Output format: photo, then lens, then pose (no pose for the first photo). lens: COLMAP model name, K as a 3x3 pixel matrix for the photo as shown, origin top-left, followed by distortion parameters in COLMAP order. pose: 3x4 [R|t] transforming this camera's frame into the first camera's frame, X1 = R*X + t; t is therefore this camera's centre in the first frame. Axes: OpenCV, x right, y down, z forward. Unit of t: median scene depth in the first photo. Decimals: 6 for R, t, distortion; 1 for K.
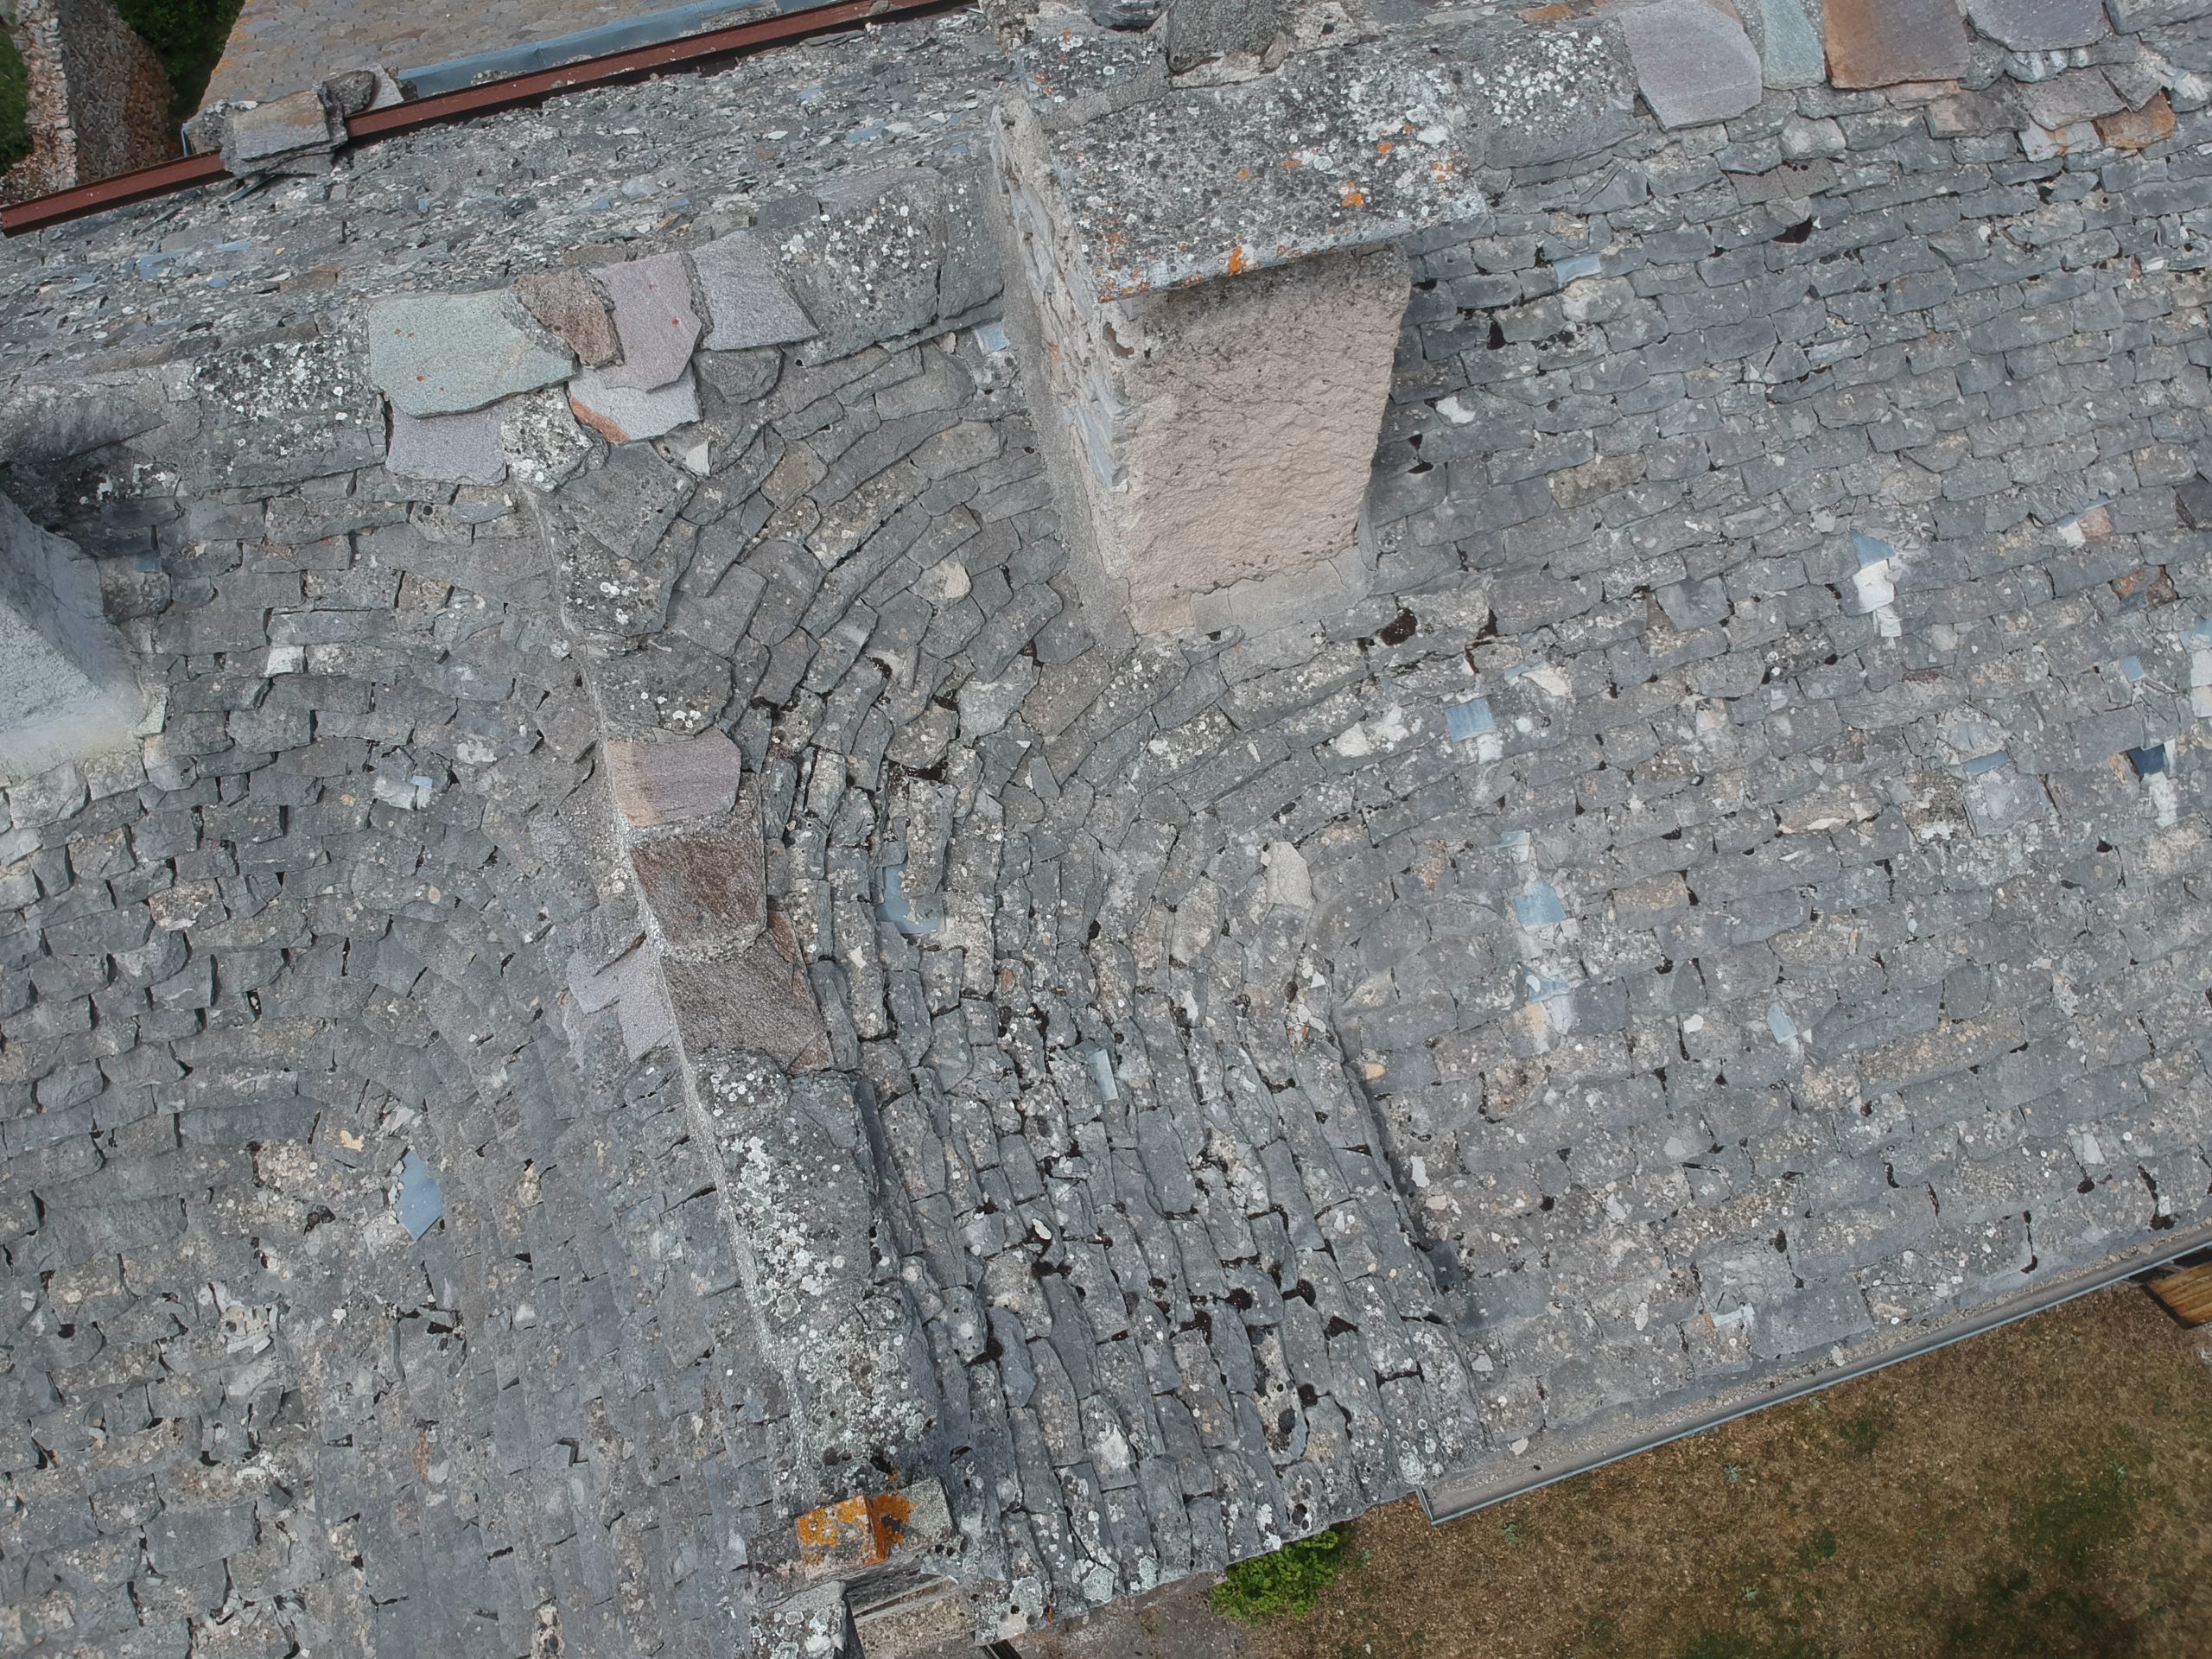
lens RADIAL K [[1650.7, 0, 1129.0], [0, 1650.7, 822.5], [0, 0, 1]] dist [0.080484, -0.153984]
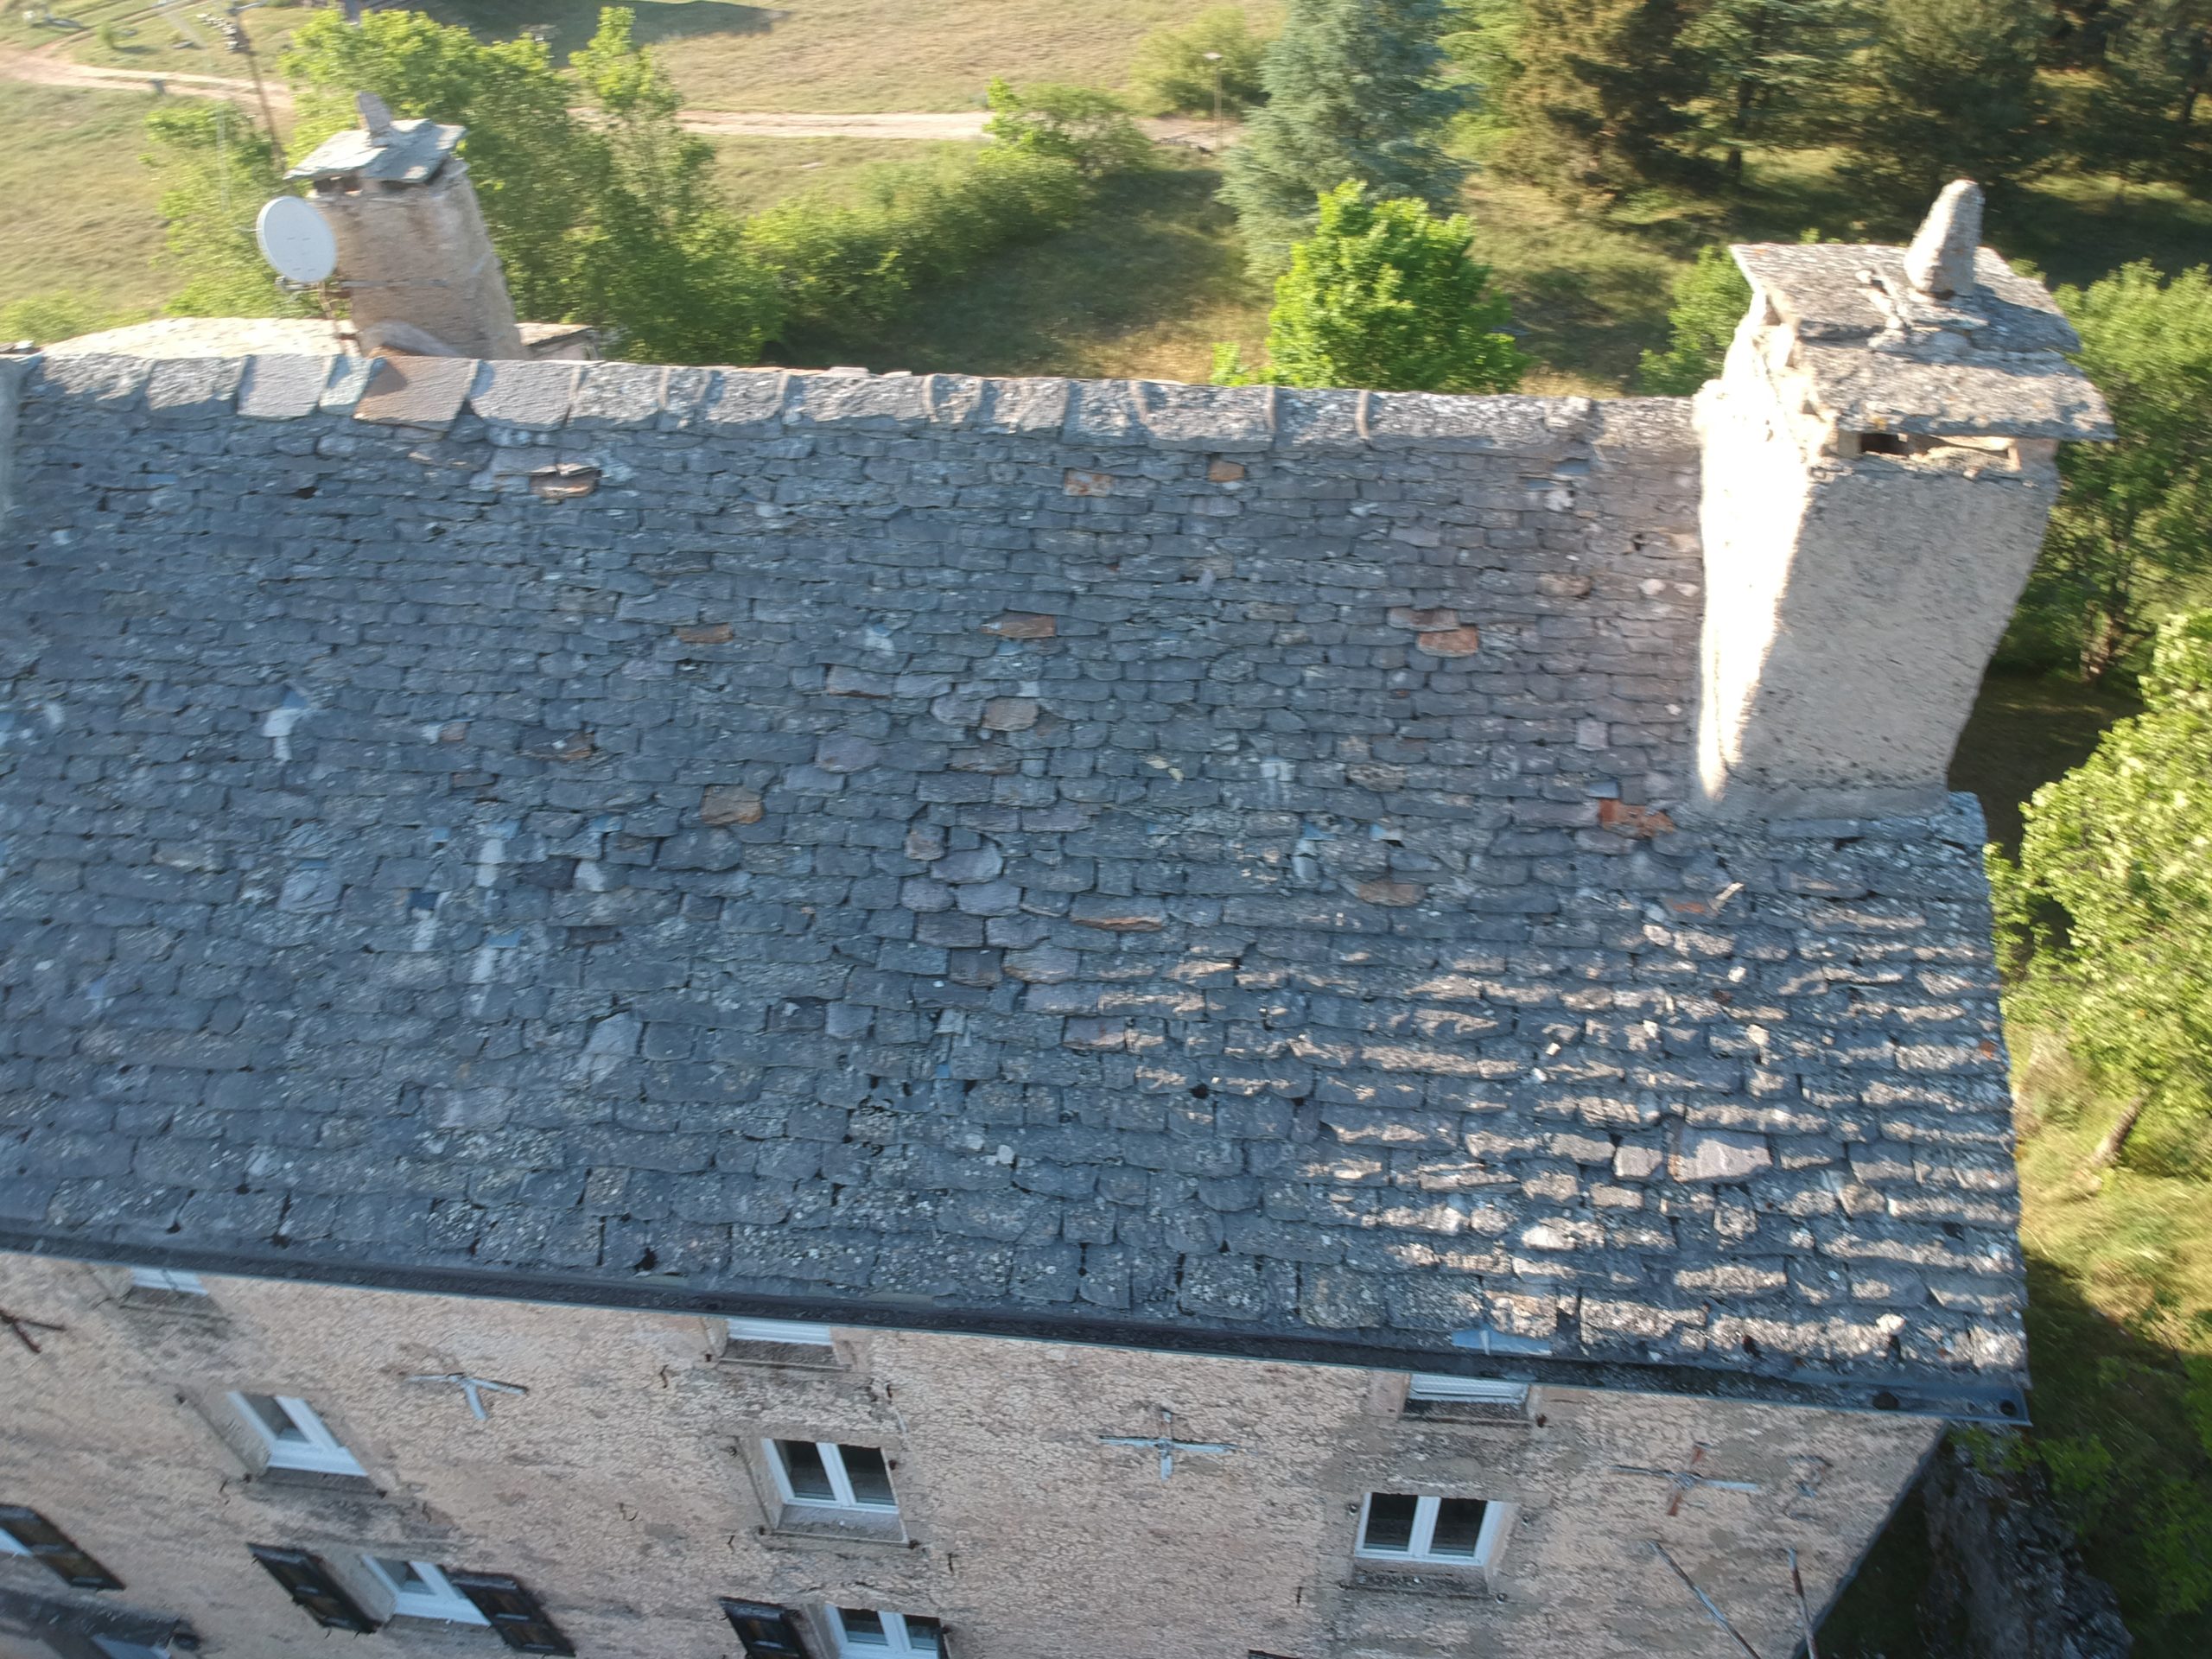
lens RADIAL K [[1650.7, 0, 1075.9], [0, 1650.7, 828.7], [0, 0, 1]] dist [0.080484, -0.153984]
pose [[0.920344, 0.257840, -0.294084, 1.578103], [-0.343044, 0.893322, -0.290339, 0.129794], [0.187850, 0.368096, 0.910614, -0.166471]]
